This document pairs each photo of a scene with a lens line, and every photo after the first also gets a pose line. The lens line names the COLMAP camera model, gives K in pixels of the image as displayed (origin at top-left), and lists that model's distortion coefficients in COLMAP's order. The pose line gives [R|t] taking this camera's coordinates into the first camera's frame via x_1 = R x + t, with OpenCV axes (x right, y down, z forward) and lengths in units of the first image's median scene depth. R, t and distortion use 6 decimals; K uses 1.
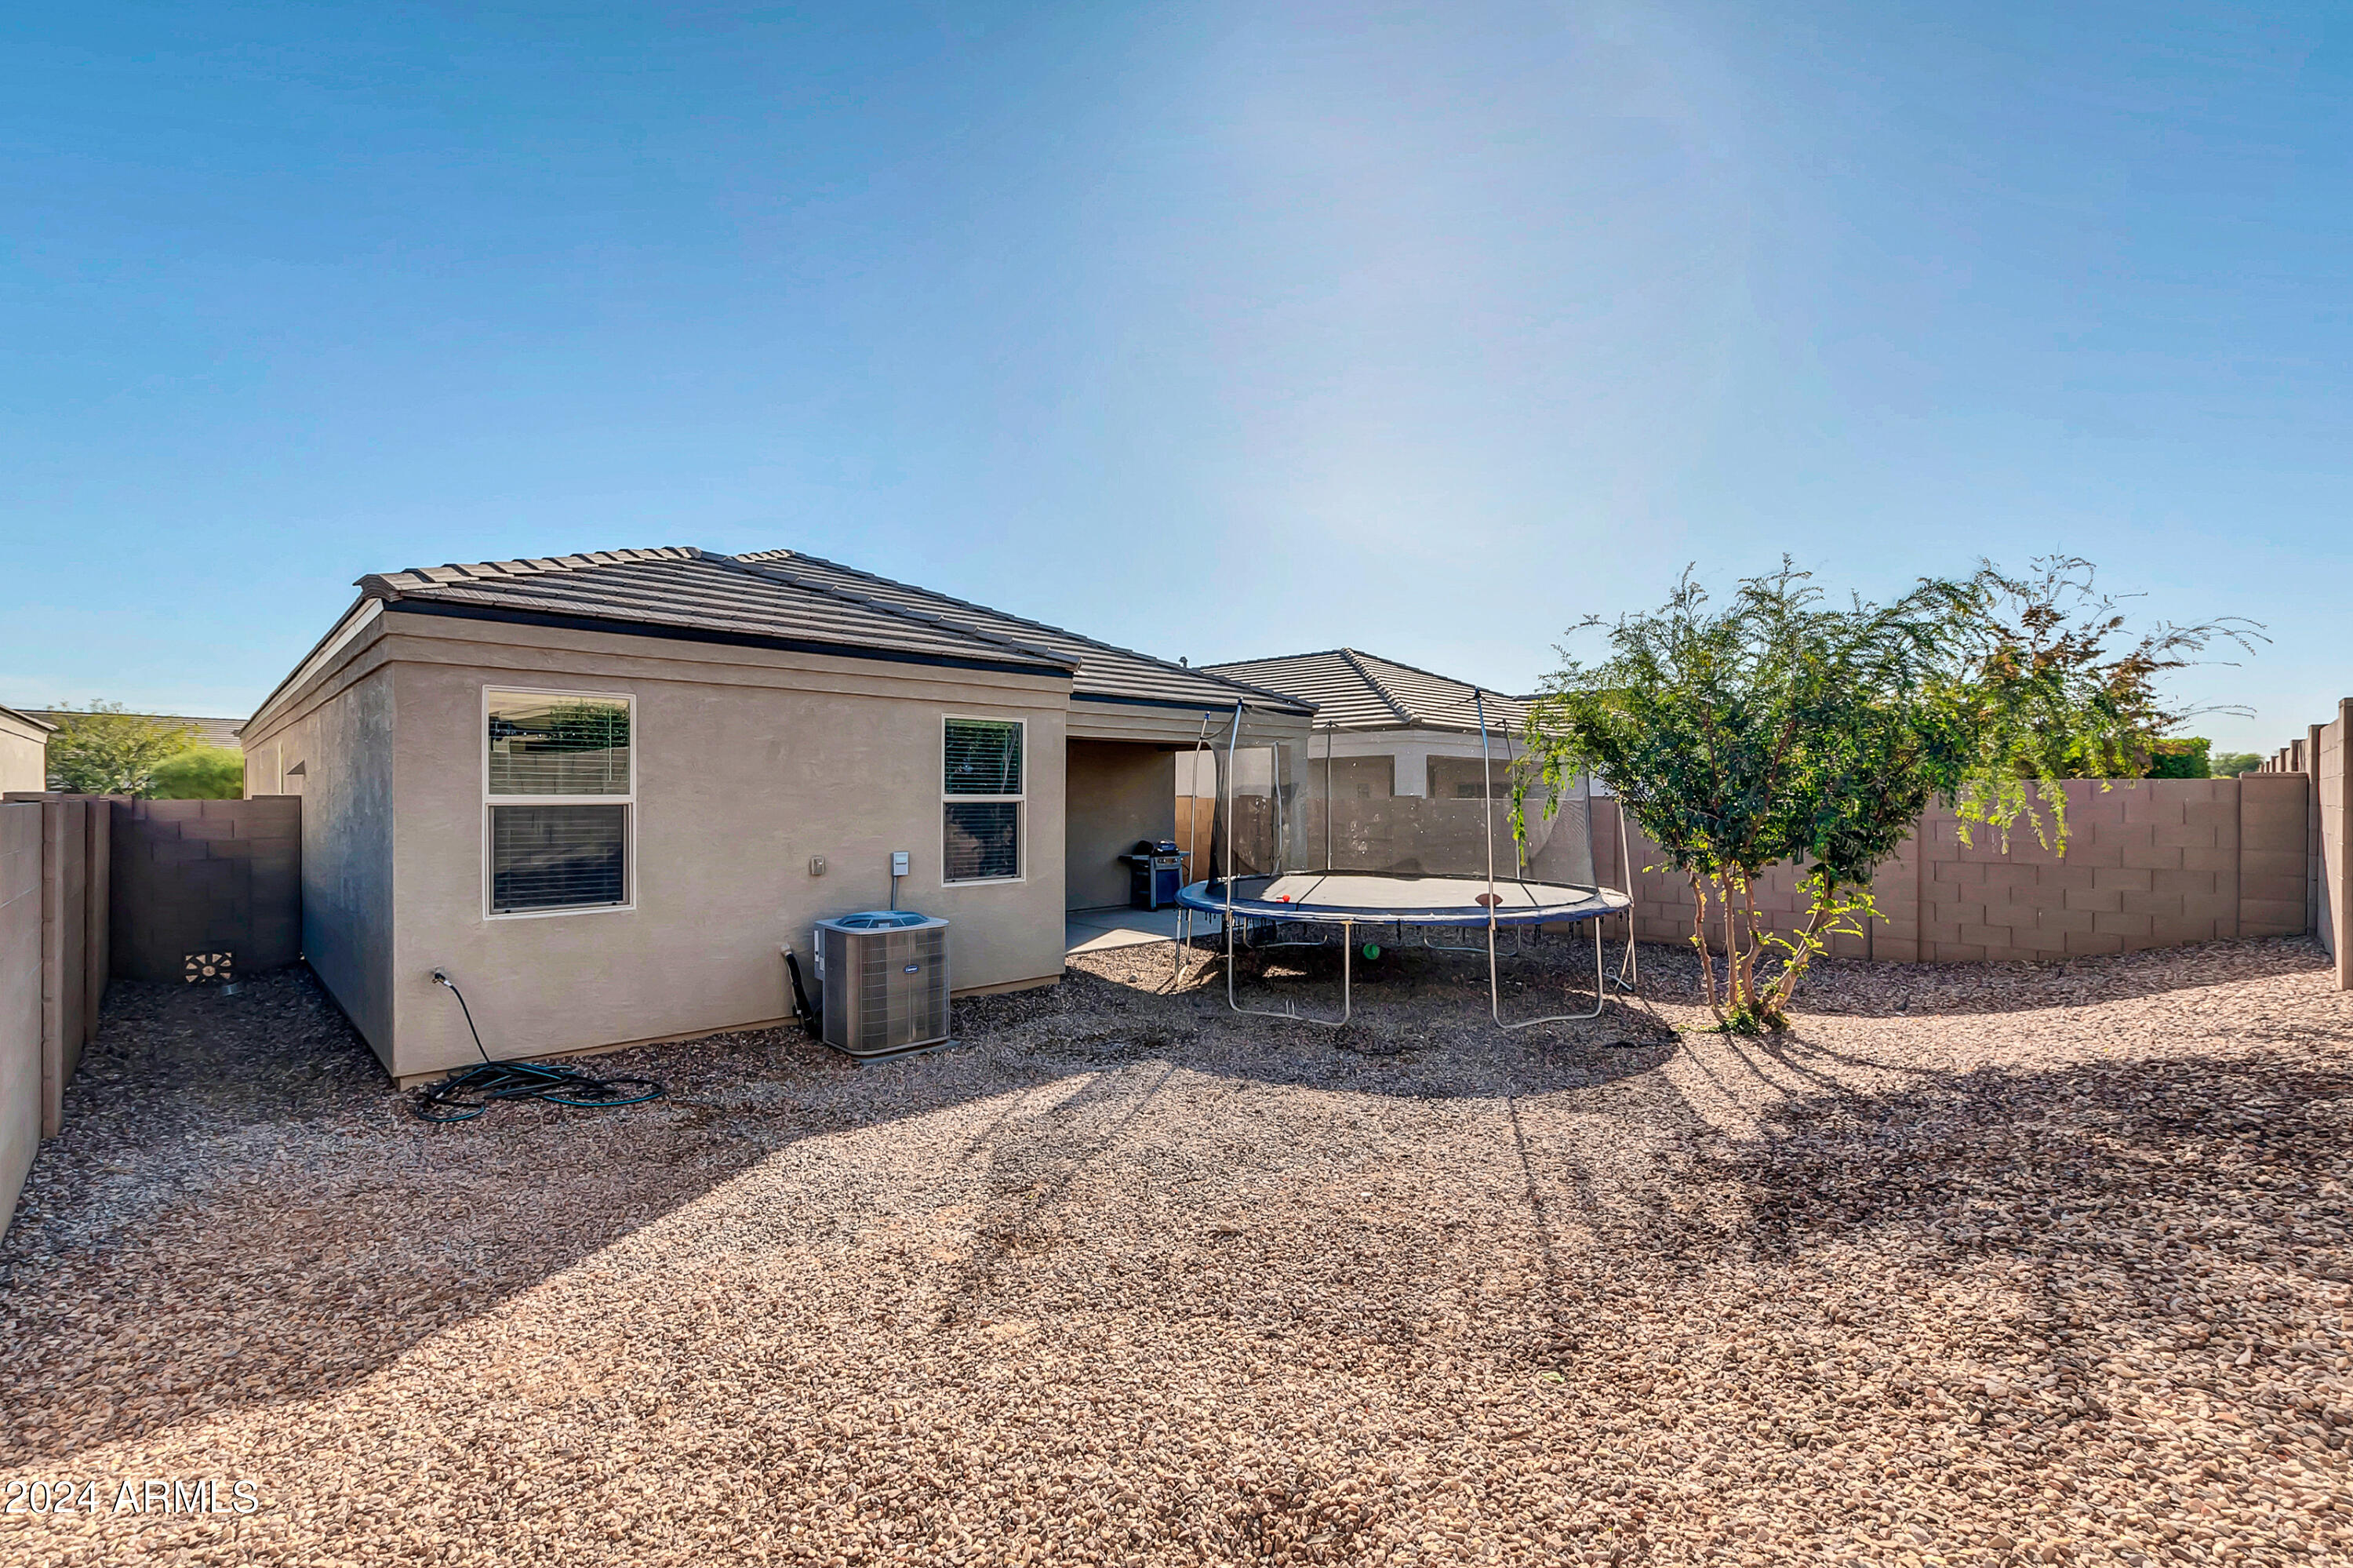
lens RADIAL K [[1036.8, 0, 1191.8], [0, 1036.8, 790.1], [0, 0, 1]] dist [0.016521, -0.000058]
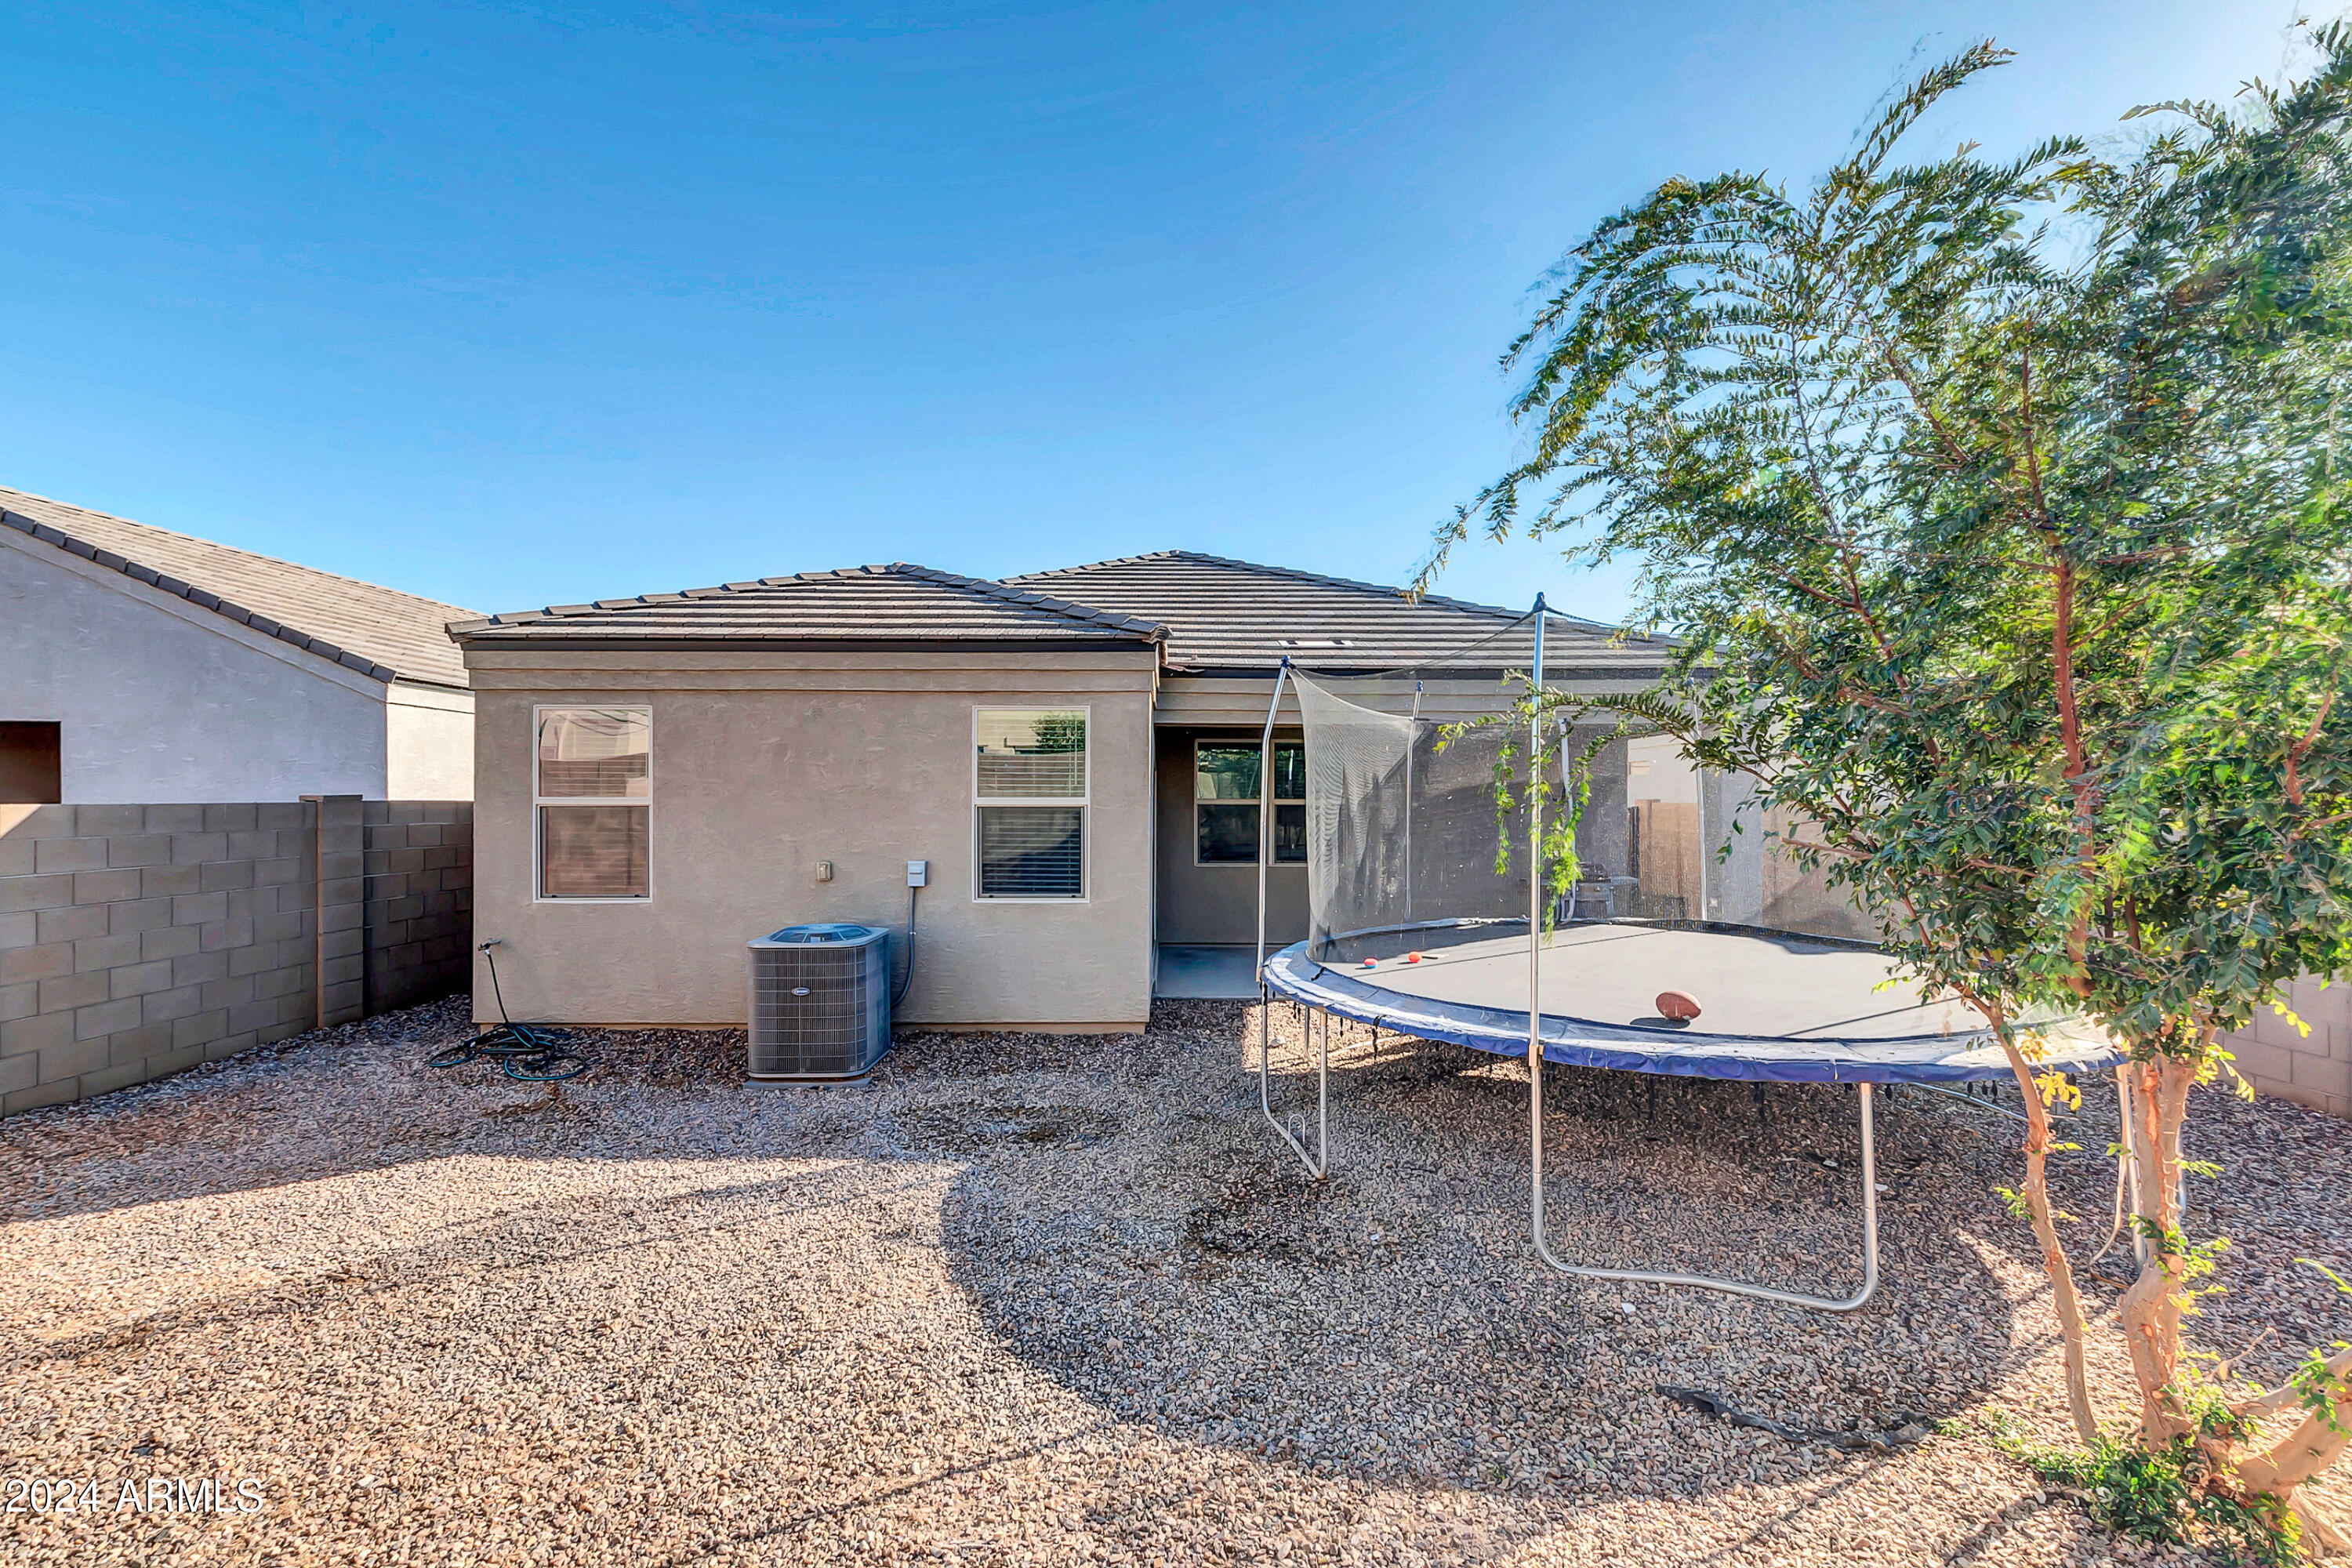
lens RADIAL K [[1036.4, 0, 1175.9], [0, 1036.4, 783.5], [0, 0, 1]] dist [0.016521, -0.000058]
pose [[0.710038, -0.007496, -0.704123, 0.564283], [0.001193, 0.999955, -0.009442, 0.001156], [0.704162, 0.005864, 0.710015, 0.557776]]
